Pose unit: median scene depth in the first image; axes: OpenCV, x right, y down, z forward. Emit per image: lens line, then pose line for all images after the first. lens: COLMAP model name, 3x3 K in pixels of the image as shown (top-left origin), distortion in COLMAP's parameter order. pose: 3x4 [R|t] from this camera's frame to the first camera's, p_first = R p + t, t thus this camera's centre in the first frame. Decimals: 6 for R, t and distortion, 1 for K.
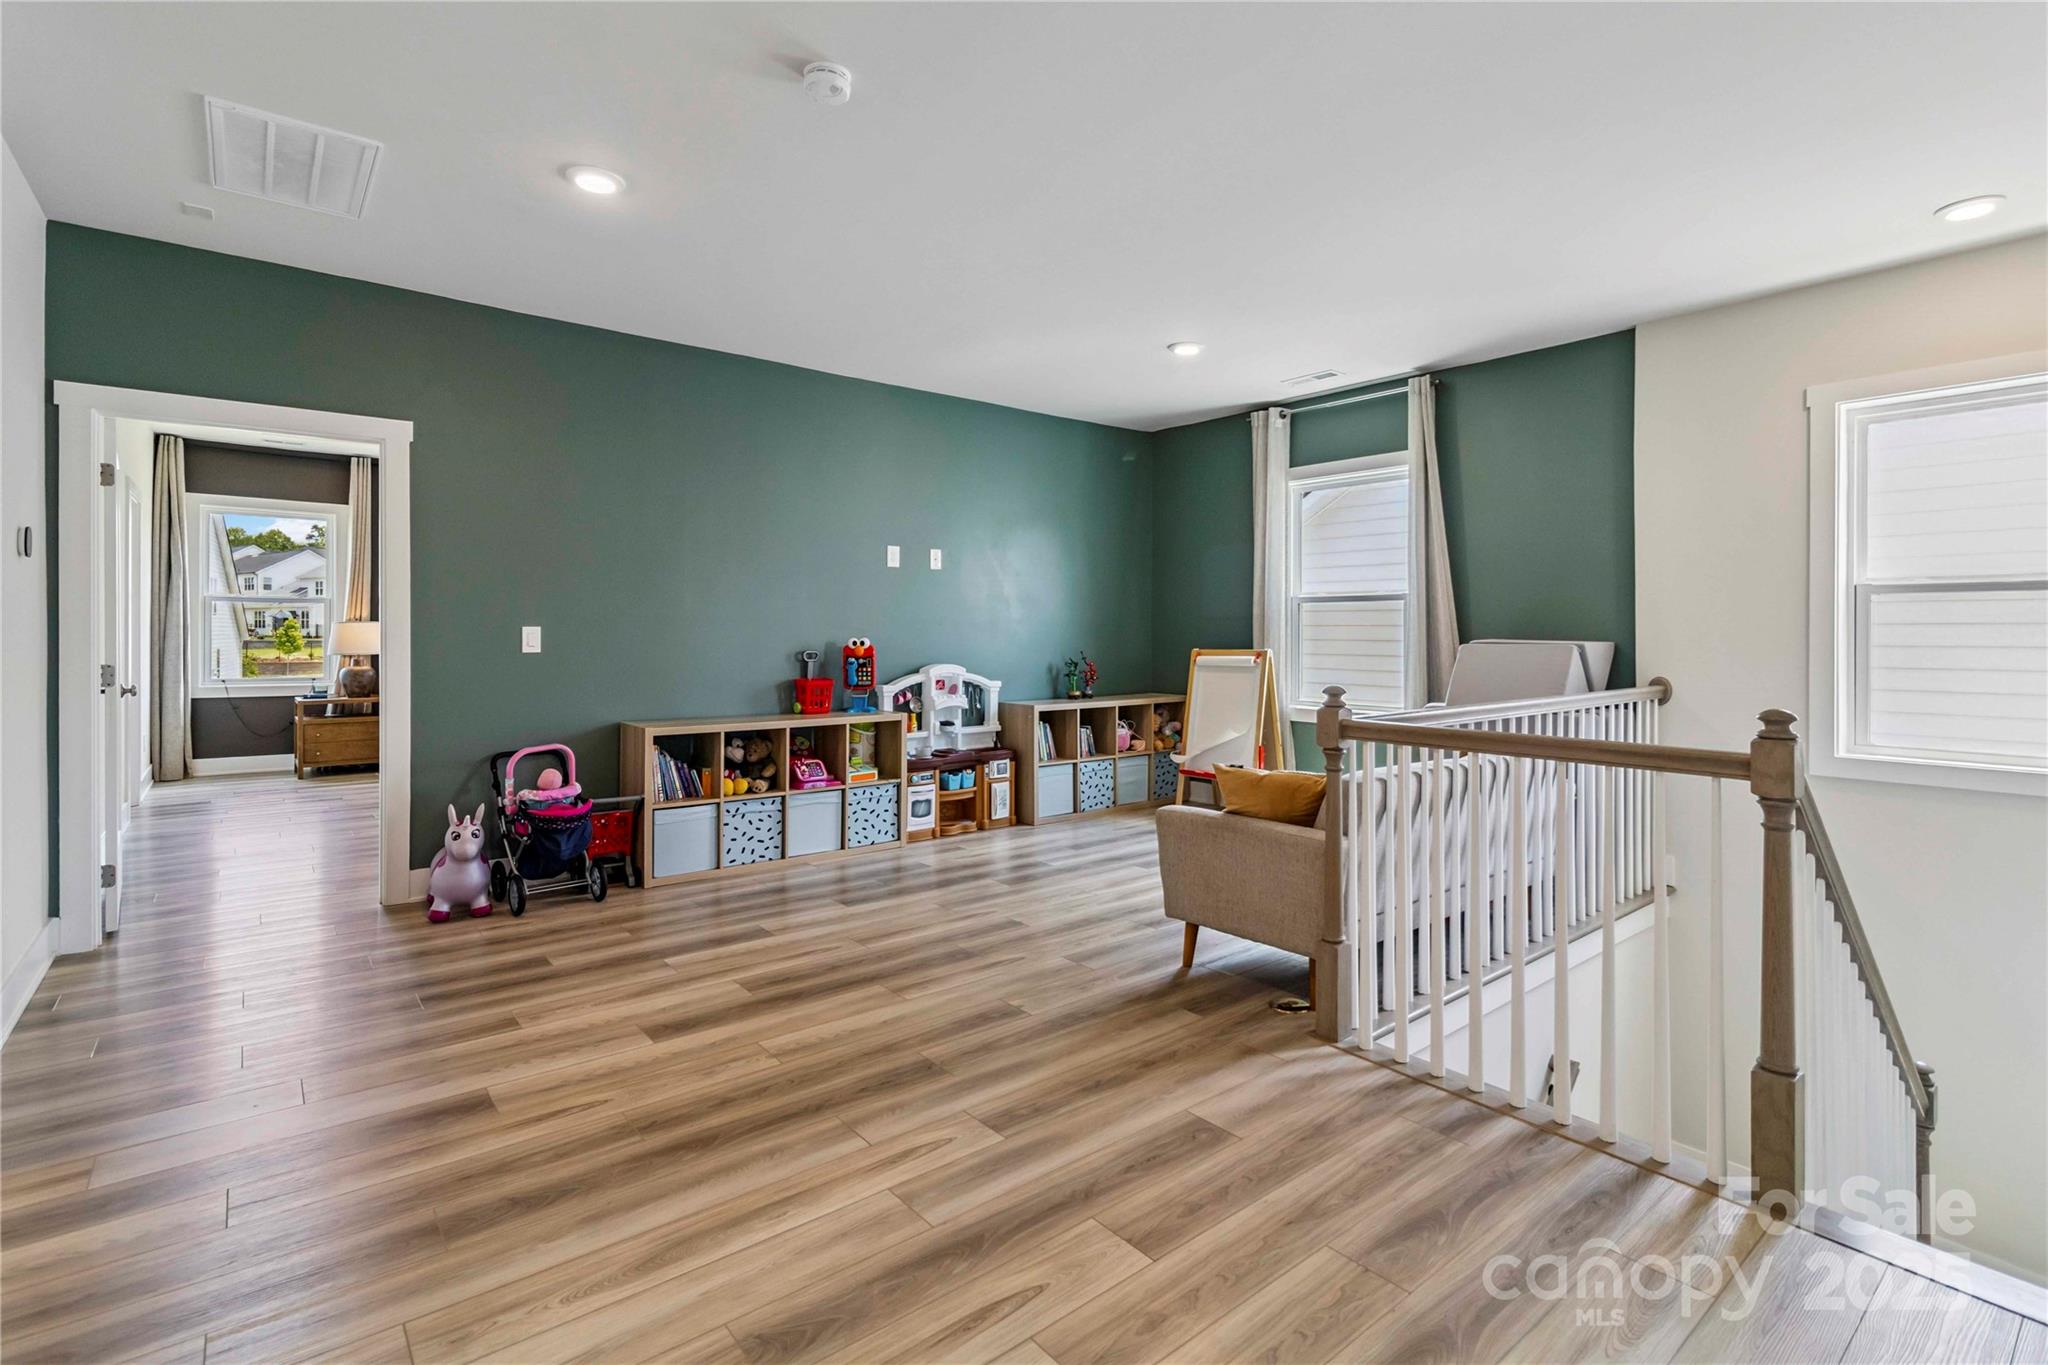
lens RADIAL K [[957.1, 0, 1013.5], [0, 957.1, 627.5], [0, 0, 1]] dist [0.002126, -0.000625]
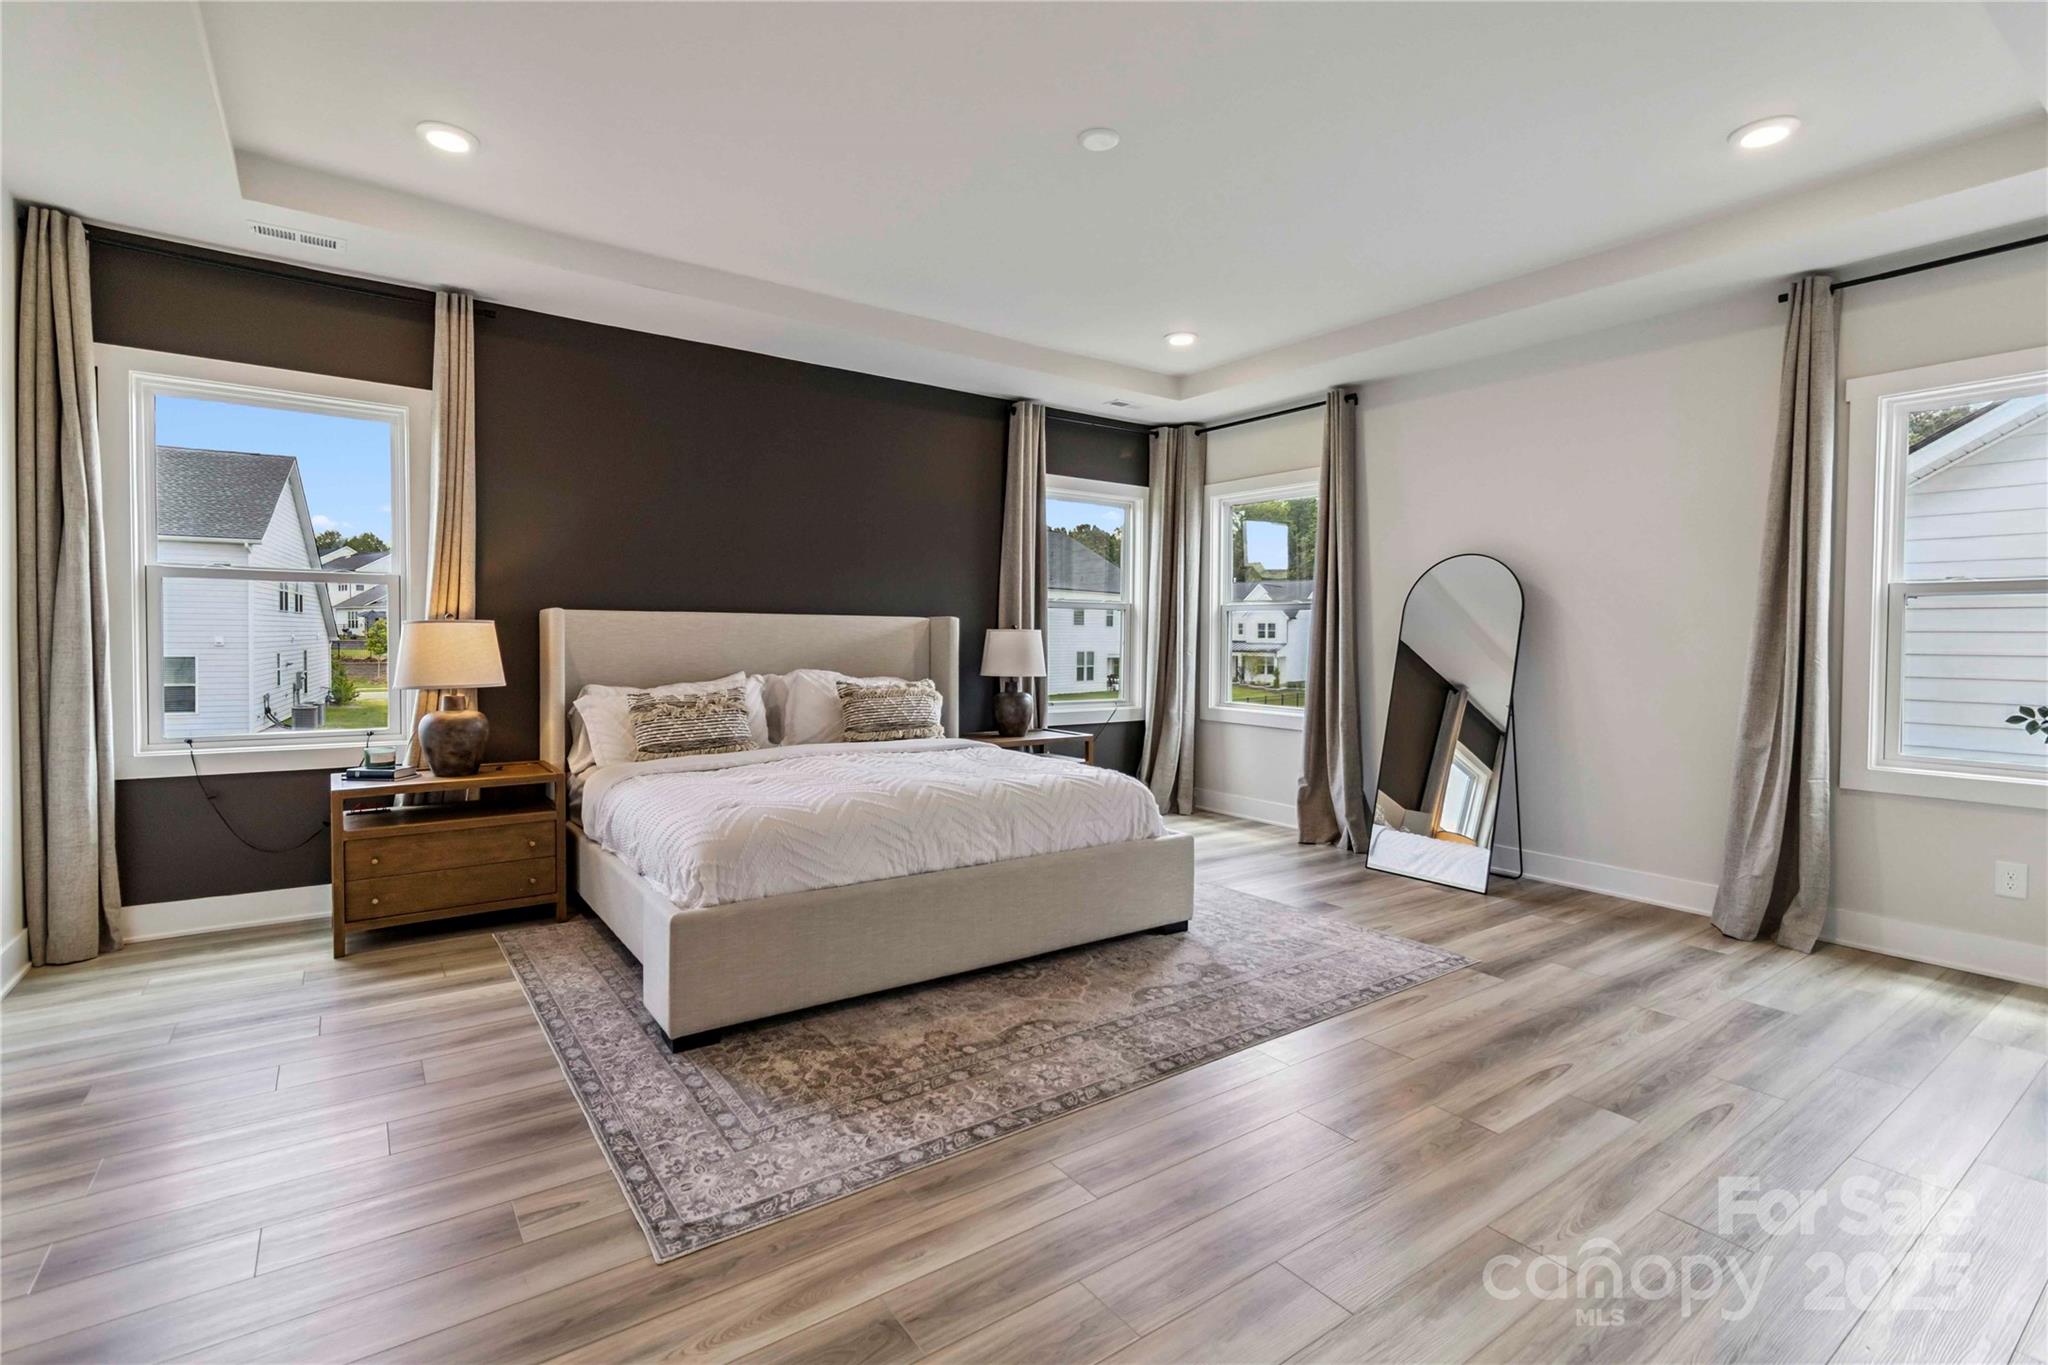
lens RADIAL K [[957.1, 0, 1028.7], [0, 957.1, 656.4], [0, 0, 1]] dist [0.002126, -0.000625]
pose [[0.998513, 0.005810, -0.054196, -0.373190], [-0.004329, 0.999615, 0.027401, -0.002552], [0.054335, -0.027126, 0.998154, 0.540085]]
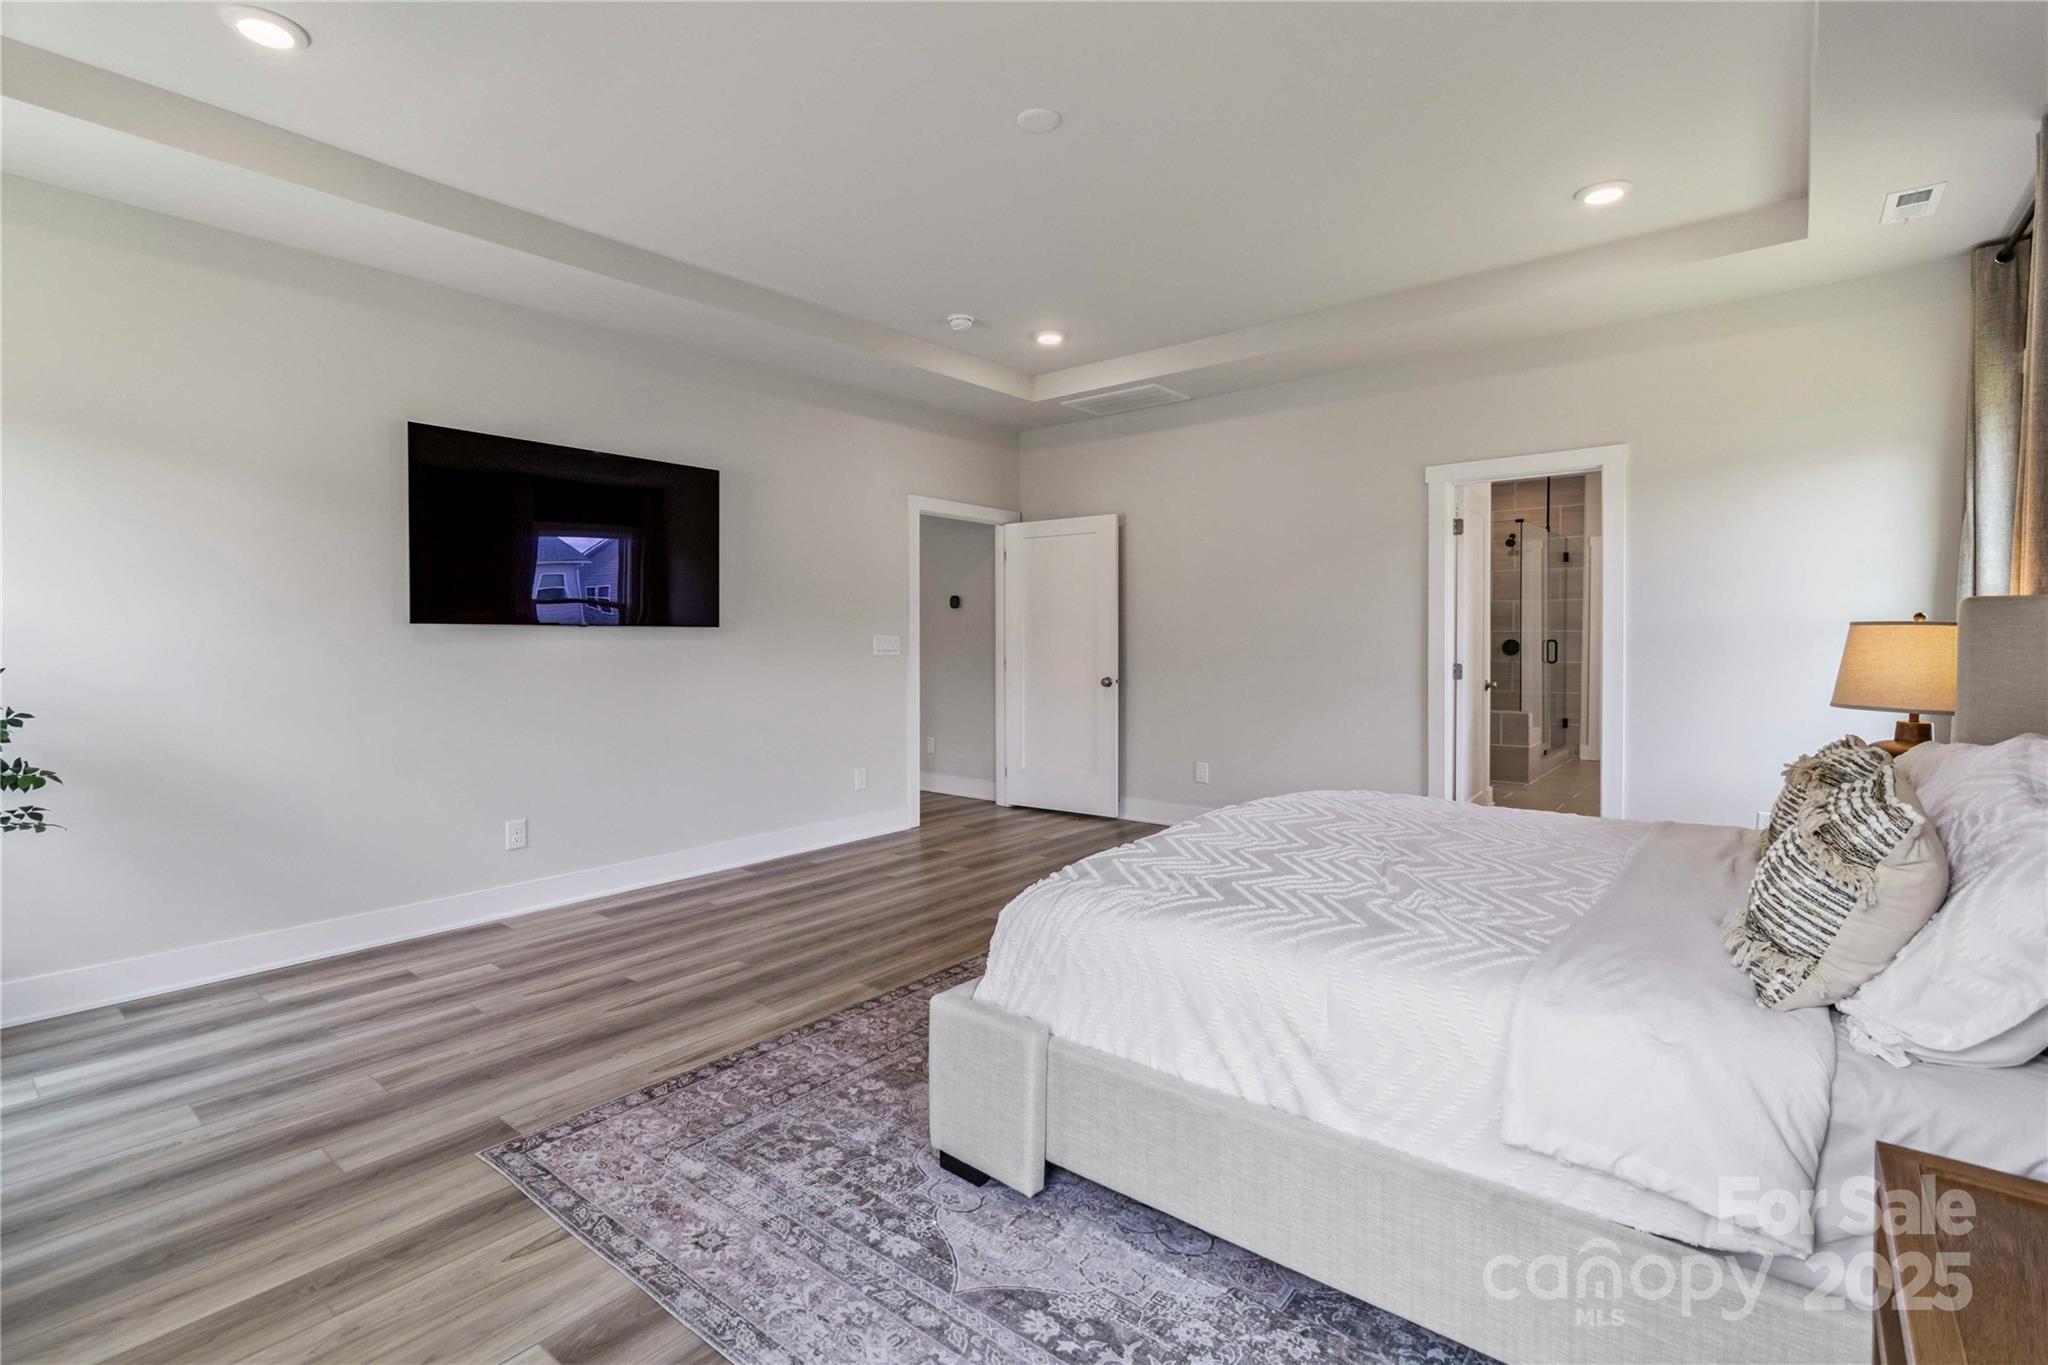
lens RADIAL K [[957.1, 0, 1027.7], [0, 957.1, 644.4], [0, 0, 1]] dist [0.002126, -0.000625]
pose [[-0.979164, 0.001861, -0.203060, -0.283193], [0.001311, 0.999995, 0.002840, 0.001470], [0.203065, 0.002514, -0.979162, 1.333767]]
